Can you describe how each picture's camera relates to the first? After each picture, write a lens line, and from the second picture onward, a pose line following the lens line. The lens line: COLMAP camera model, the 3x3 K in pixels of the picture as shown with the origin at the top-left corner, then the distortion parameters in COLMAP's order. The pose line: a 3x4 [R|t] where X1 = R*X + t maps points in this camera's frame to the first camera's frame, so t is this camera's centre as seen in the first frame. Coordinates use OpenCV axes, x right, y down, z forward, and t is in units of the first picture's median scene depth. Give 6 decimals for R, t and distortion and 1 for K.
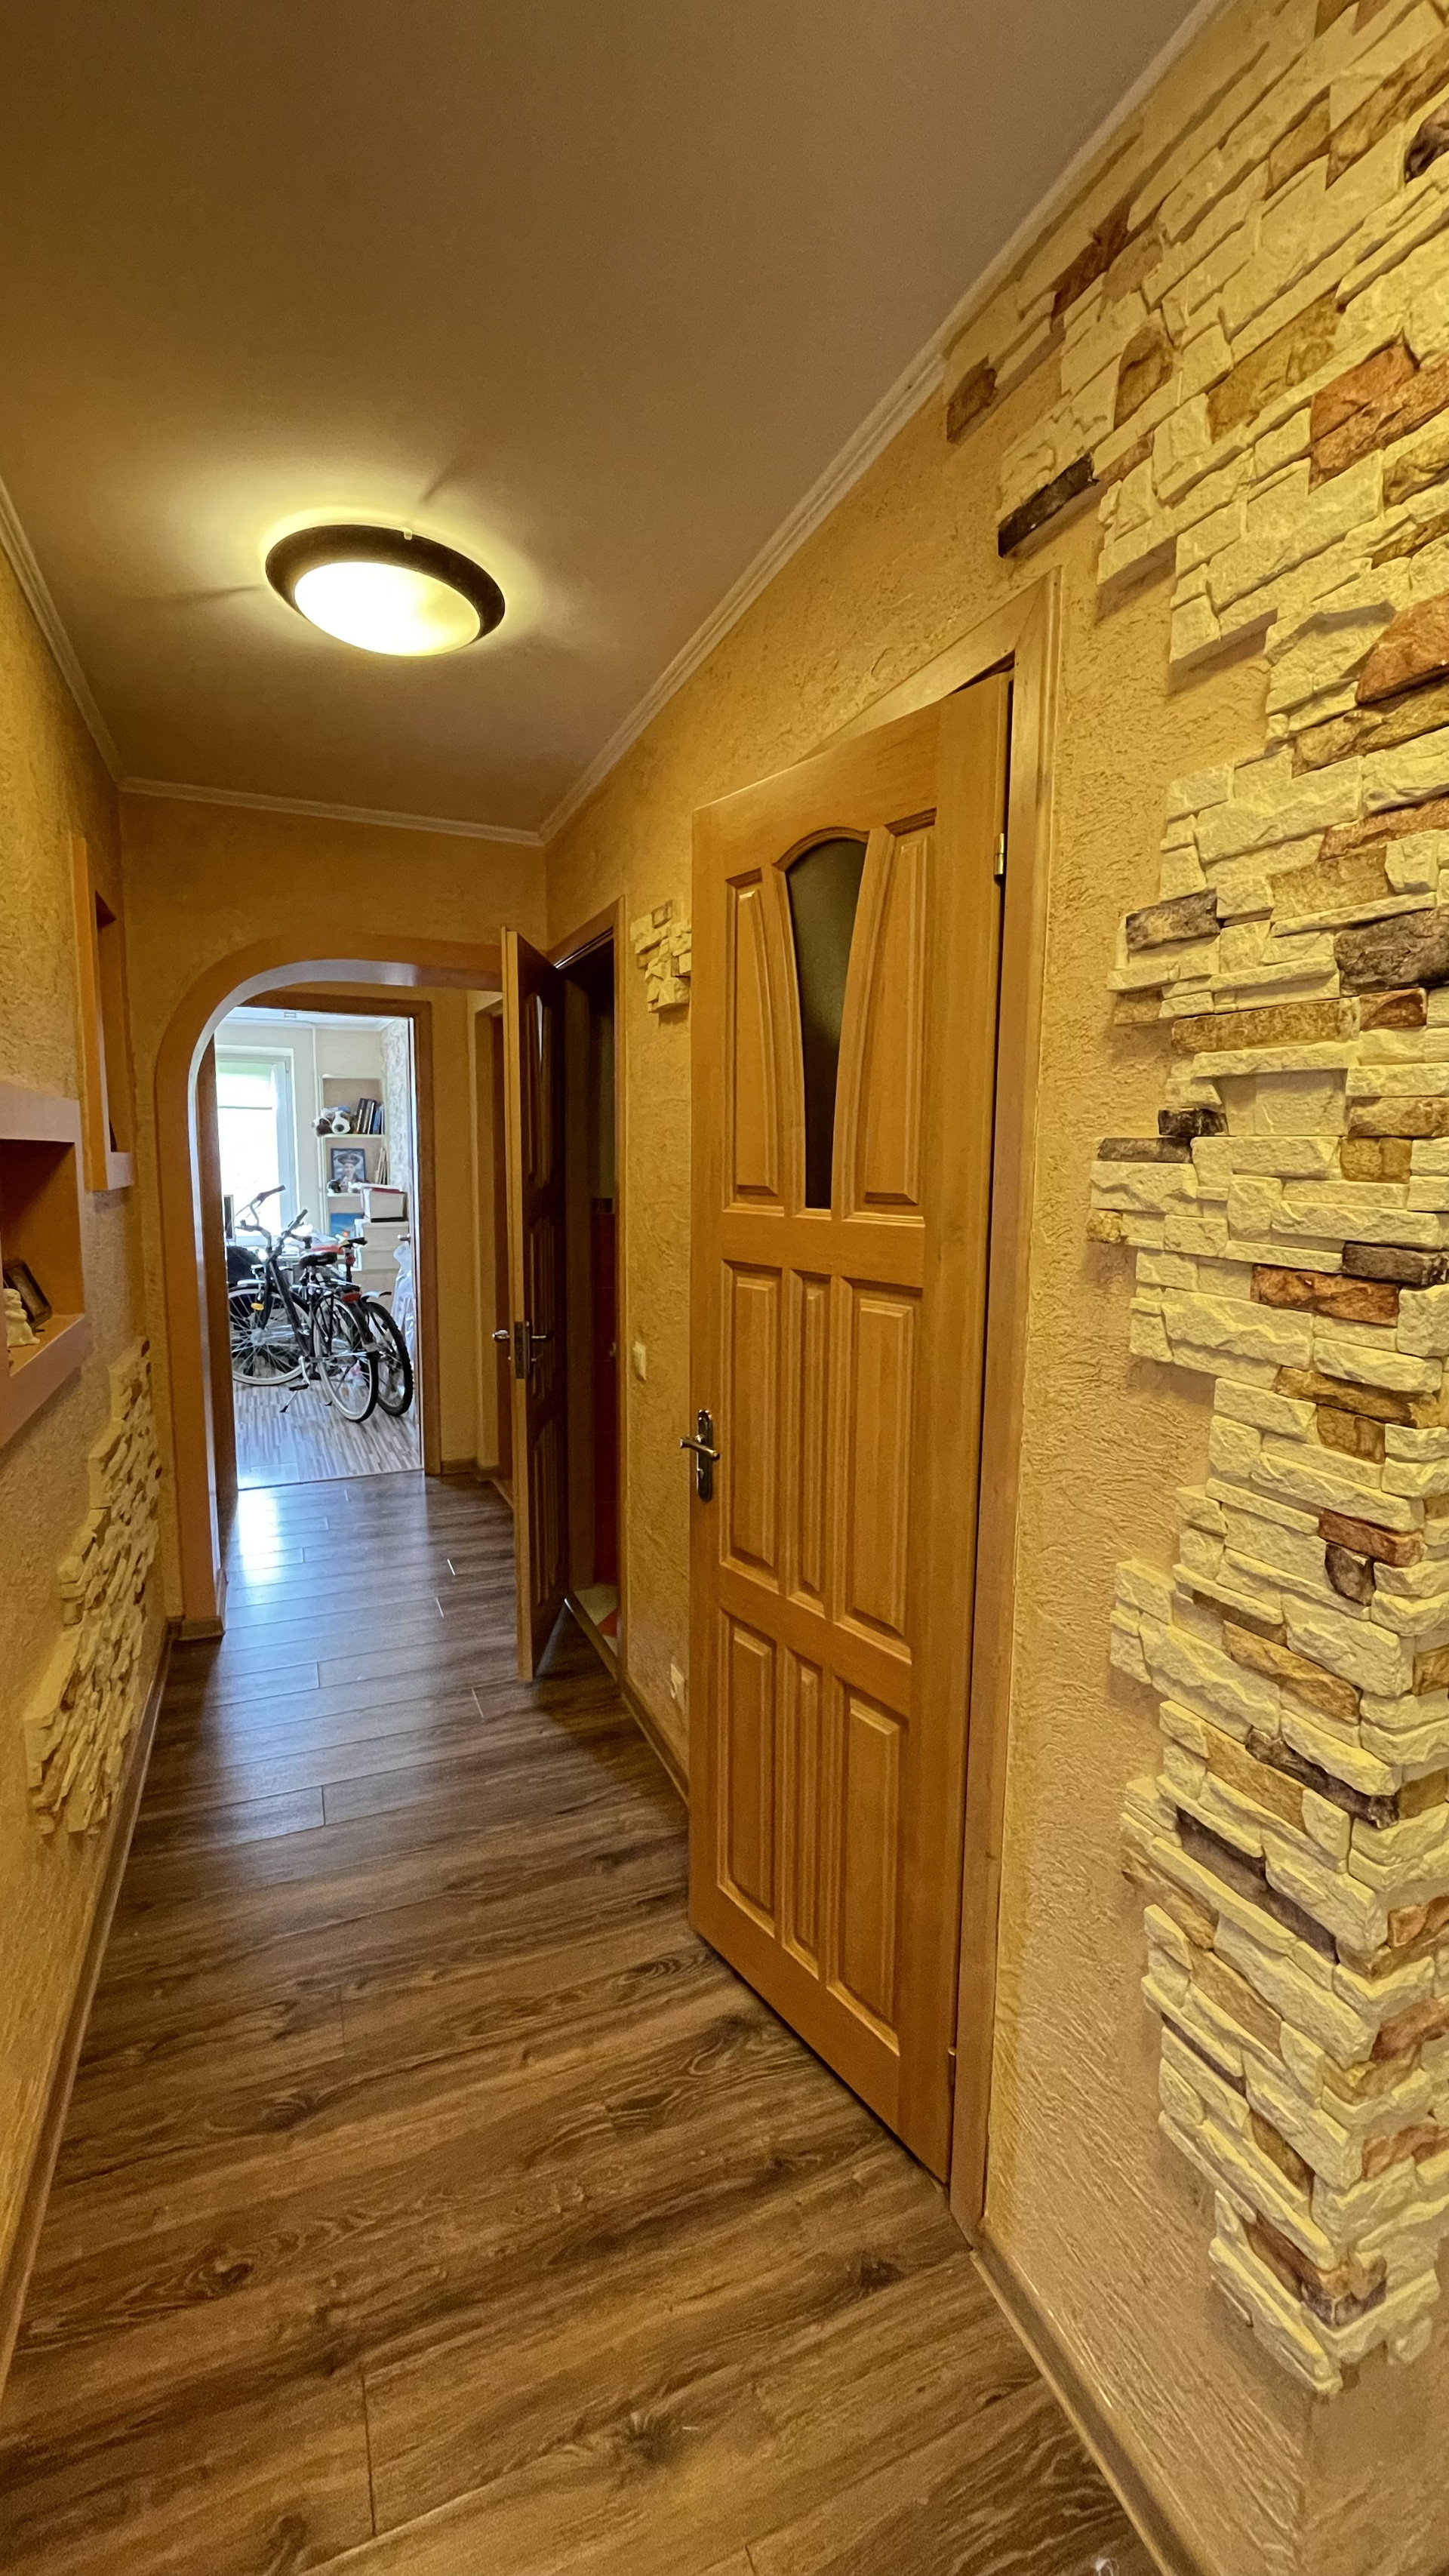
lens RADIAL K [[1036.8, 0, 730.7], [0, 1036.8, 1285.4], [0, 0, 1]] dist [-0.002653, -0.000877]
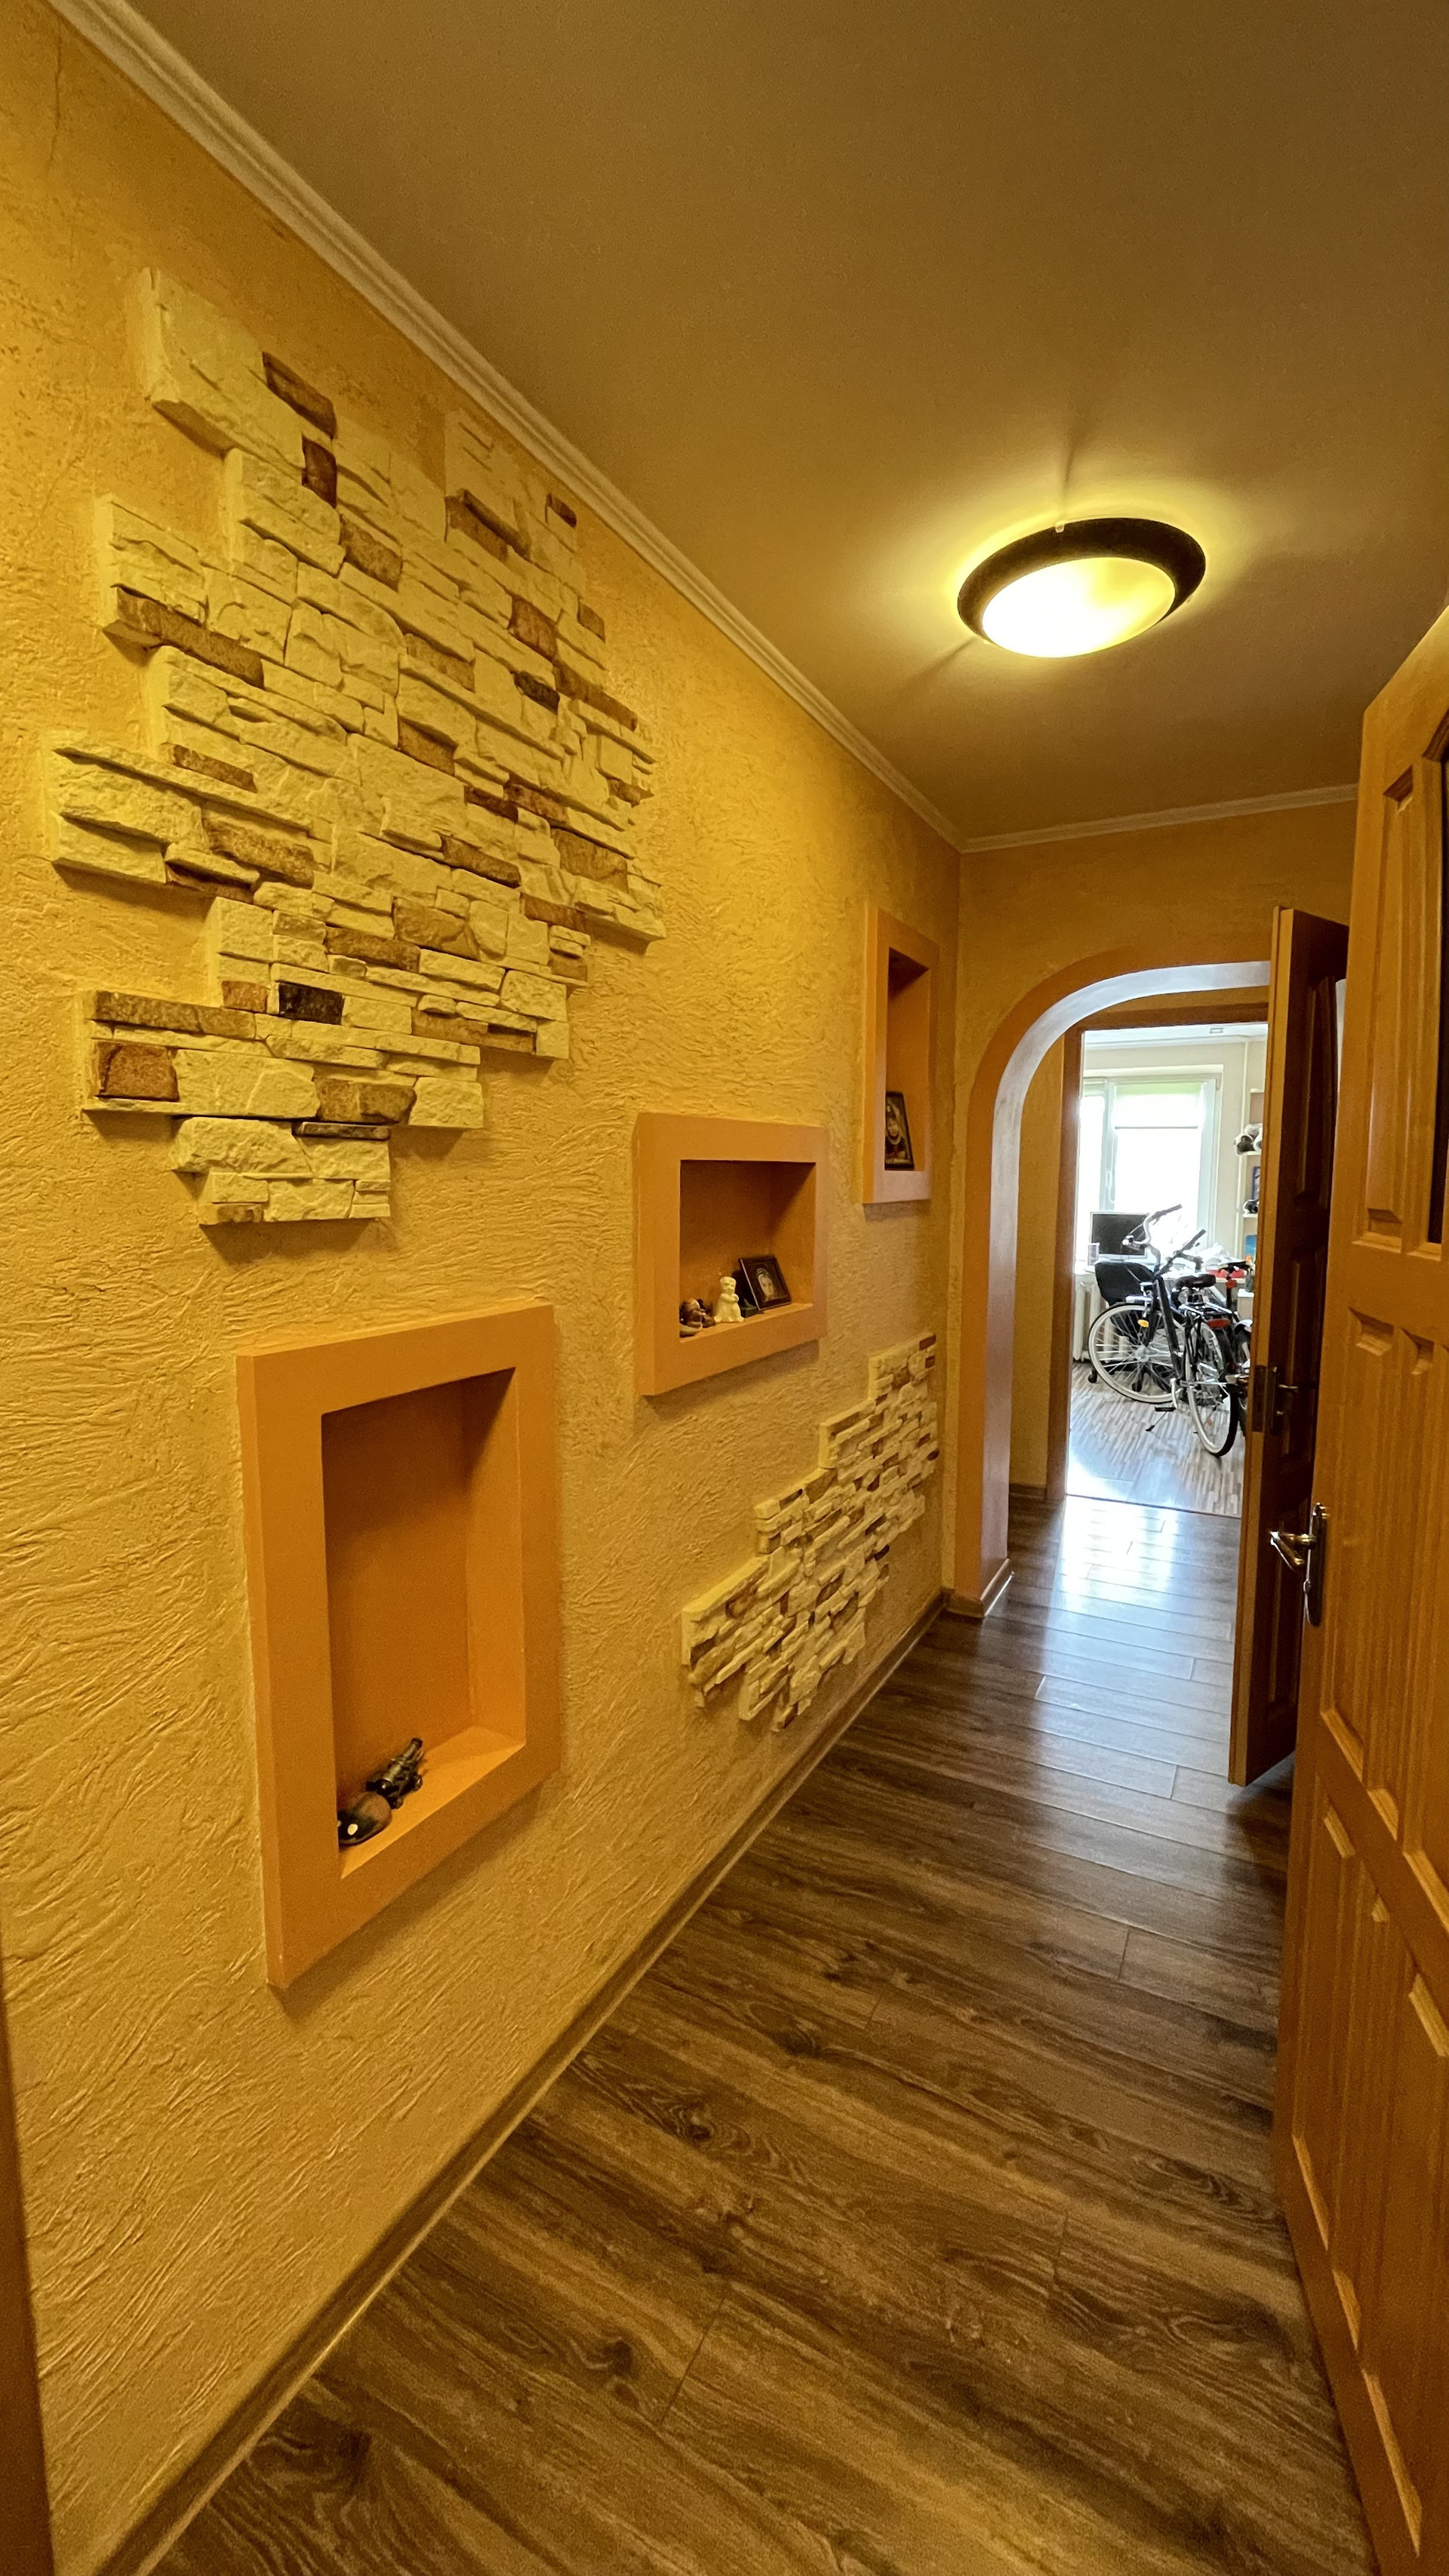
lens RADIAL K [[1036.8, 0, 724.9], [0, 1036.8, 1284.4], [0, 0, 1]] dist [-0.002653, -0.000877]
pose [[0.622547, 0.078558, -0.778630, 0.285307], [-0.093982, 0.995253, 0.025271, -0.018070], [0.776919, 0.057445, 0.626975, 0.184670]]
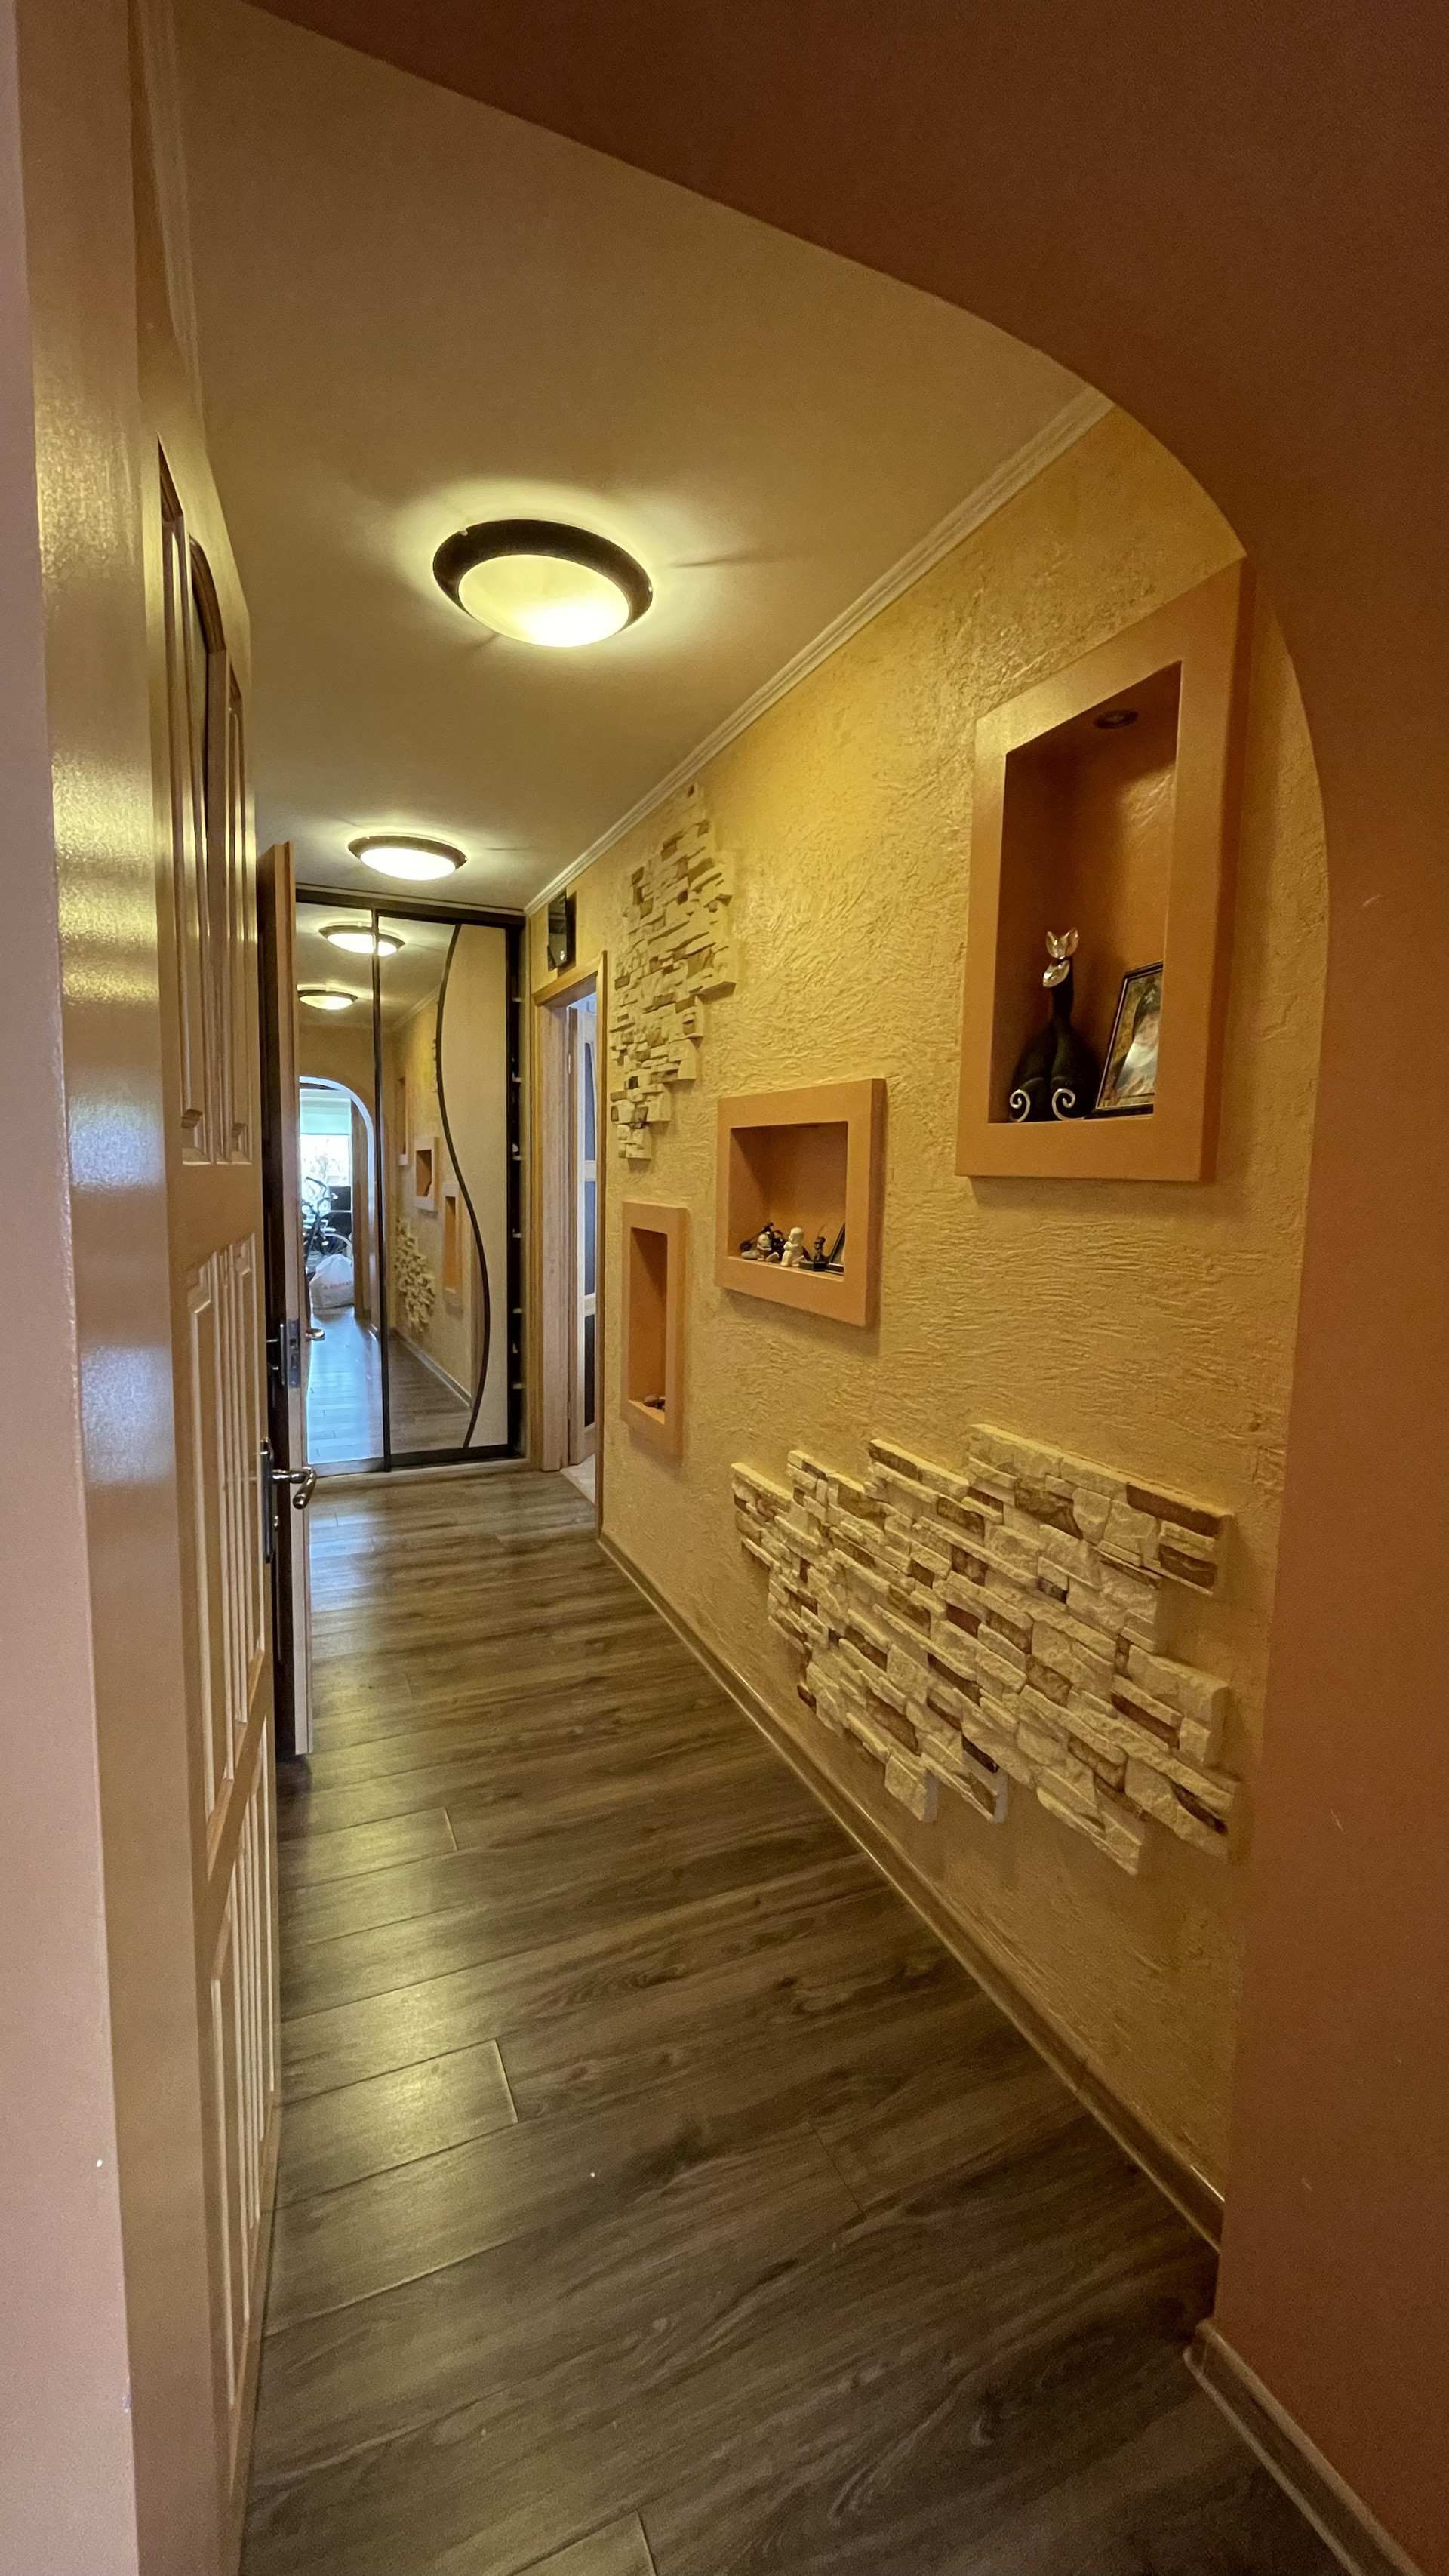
lens RADIAL K [[1036.8, 0, 726.3], [0, 1036.8, 1279.5], [0, 0, 1]] dist [-0.002653, -0.000877]
pose [[-0.999207, -0.026625, -0.029608, -0.528928], [-0.032724, 0.972725, 0.229641, -0.244451], [0.022686, 0.230428, -0.972825, 2.313962]]
